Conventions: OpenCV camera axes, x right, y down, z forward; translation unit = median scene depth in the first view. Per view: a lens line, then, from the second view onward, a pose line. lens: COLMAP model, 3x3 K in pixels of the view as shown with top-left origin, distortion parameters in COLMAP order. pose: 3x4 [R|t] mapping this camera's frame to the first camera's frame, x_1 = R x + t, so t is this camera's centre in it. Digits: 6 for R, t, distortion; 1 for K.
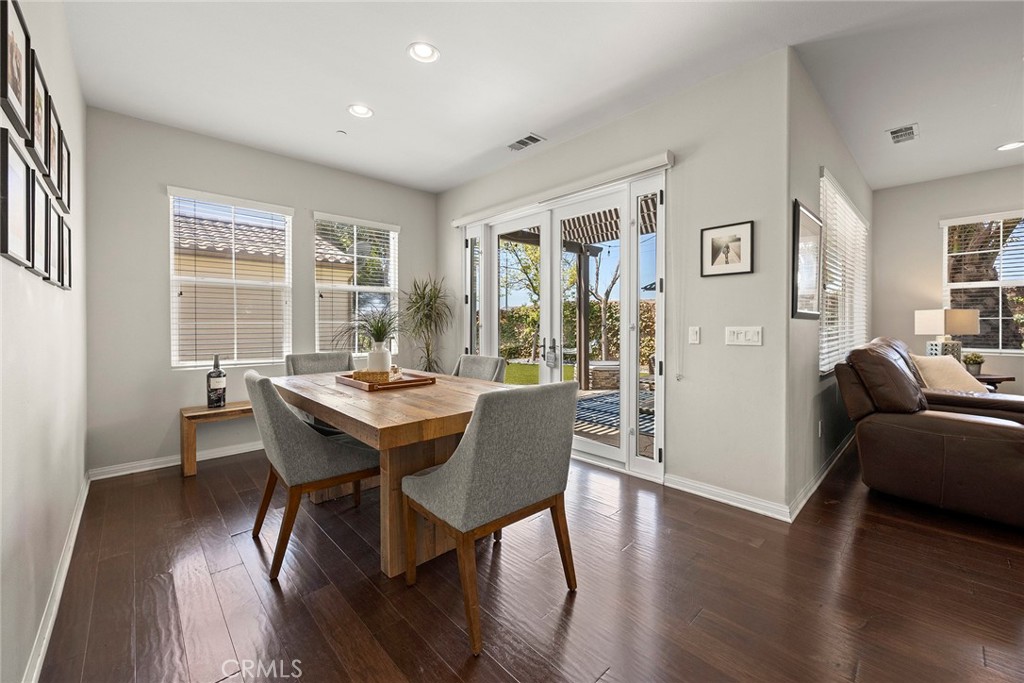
lens RADIAL K [[403.6, 0, 515.7], [0, 403.6, 312.9], [0, 0, 1]] dist [0.030646, 0.000012]
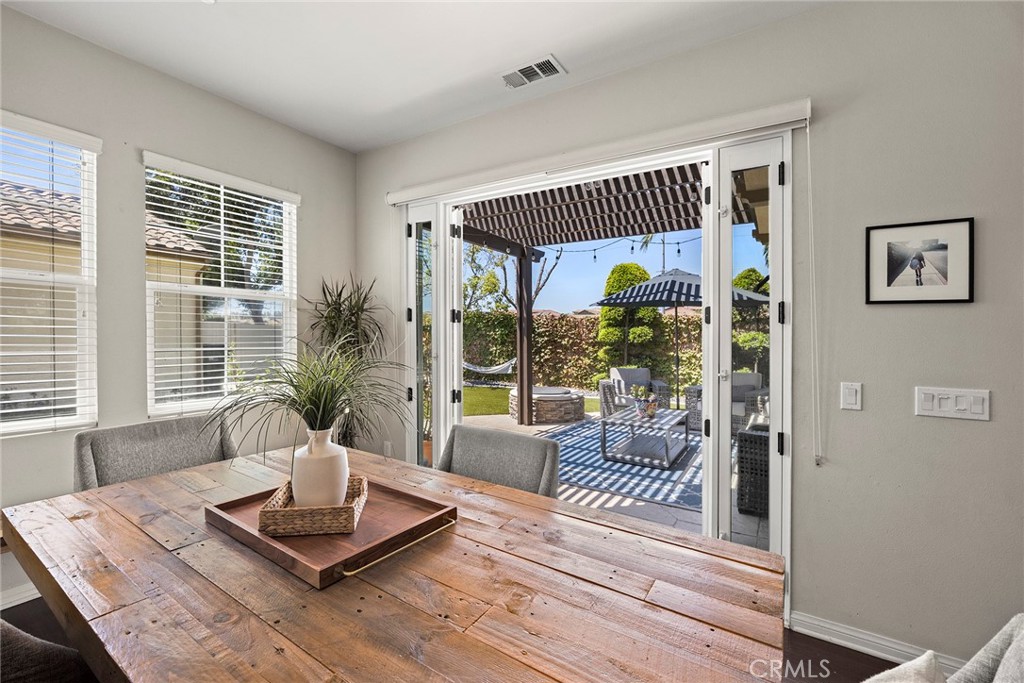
lens RADIAL K [[438.8, 0, 512.0], [0, 438.8, 341.5], [0, 0, 1]] dist [-0.001092, -0.000105]
pose [[0.971315, 0.017102, 0.237181, -0.128514], [-0.027407, 0.998815, 0.040221, -0.023215], [-0.236212, -0.045568, 0.970633, 0.257352]]
